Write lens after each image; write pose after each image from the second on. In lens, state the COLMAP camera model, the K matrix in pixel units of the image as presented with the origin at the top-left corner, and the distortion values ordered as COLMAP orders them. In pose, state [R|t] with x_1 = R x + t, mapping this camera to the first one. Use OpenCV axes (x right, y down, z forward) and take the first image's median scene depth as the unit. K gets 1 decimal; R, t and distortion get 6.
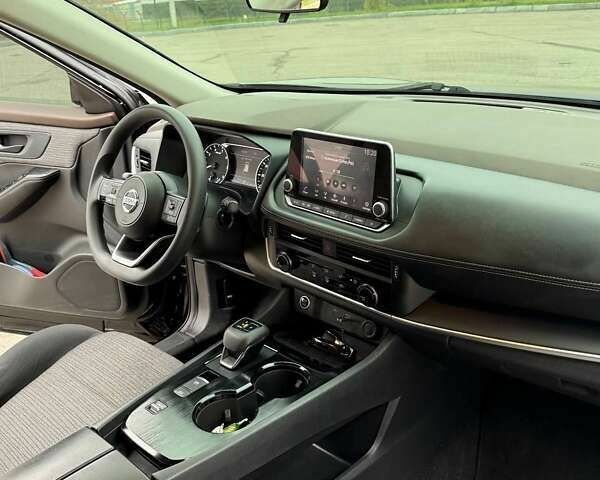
lens RADIAL K [[559.3, 0, 300.0], [0, 559.3, 240.0], [0, 0, 1]] dist [0.121845, -0.206692]
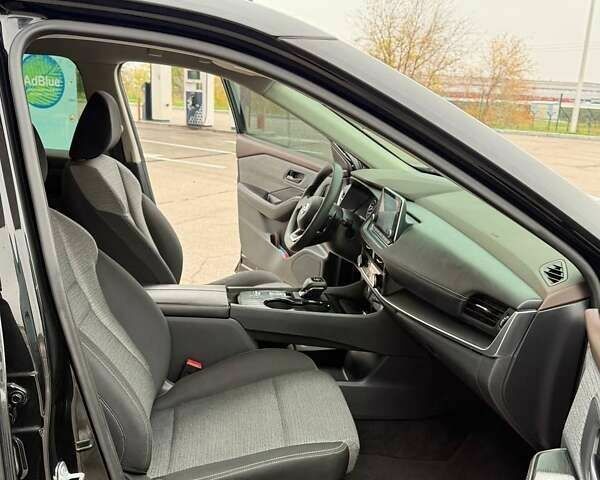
lens RADIAL K [[559.3, 0, 300.0], [0, 559.3, 240.0], [0, 0, 1]] dist [0.121845, -0.206692]
pose [[0.776838, 0.258038, -0.574402, 0.771311], [-0.341943, 0.938839, -0.040700, 0.108567], [0.528769, 0.228030, 0.817561, -0.488237]]
